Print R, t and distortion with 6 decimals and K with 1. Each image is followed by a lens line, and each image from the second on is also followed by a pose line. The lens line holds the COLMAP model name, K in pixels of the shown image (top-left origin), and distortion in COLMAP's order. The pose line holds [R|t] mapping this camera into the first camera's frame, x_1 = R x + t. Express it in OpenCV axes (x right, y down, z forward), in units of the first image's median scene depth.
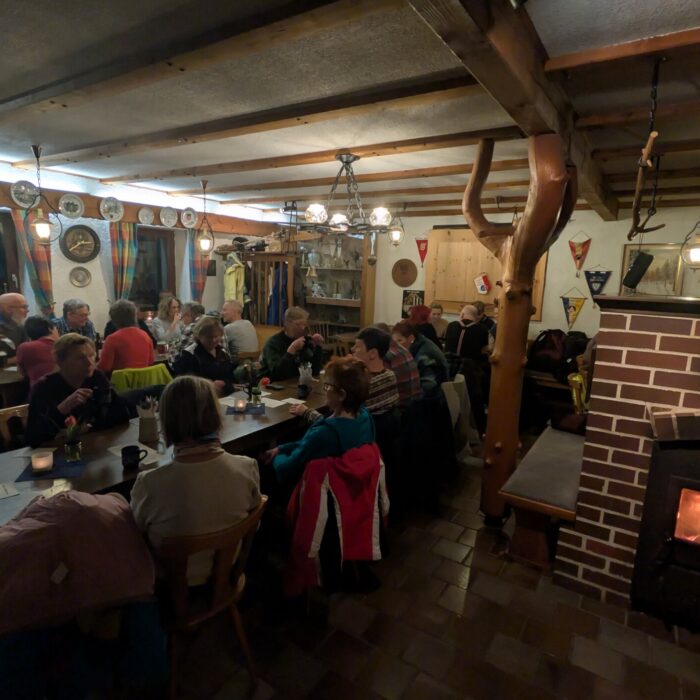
lens RADIAL K [[466.8, 0, 357.0], [0, 466.8, 345.6], [0, 0, 1]] dist [0.006902, -0.004174]
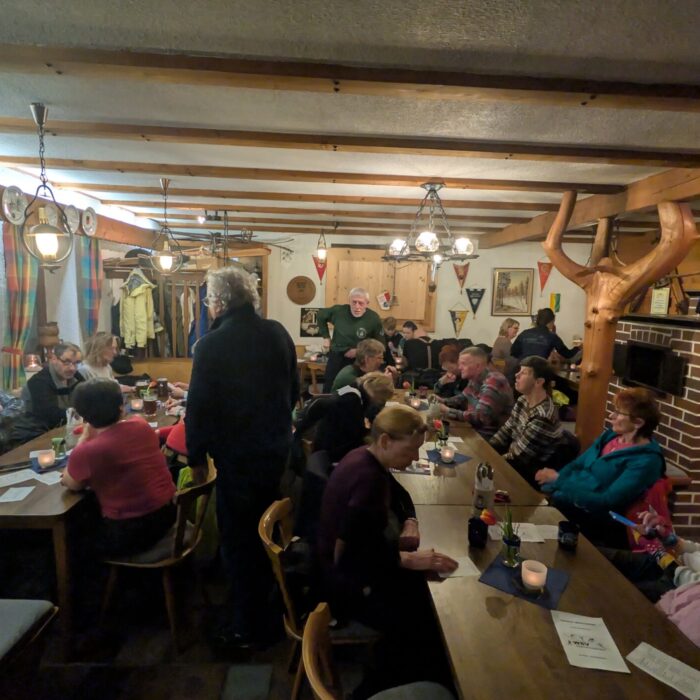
lens RADIAL K [[466.8, 0, 354.4], [0, 466.8, 349.0], [0, 0, 1]] dist [0.006902, -0.004174]
pose [[0.818099, -0.084462, 0.568841, -0.425774], [0.087301, 0.995932, 0.022323, -0.053352], [-0.568413, 0.031398, 0.822144, 0.165138]]
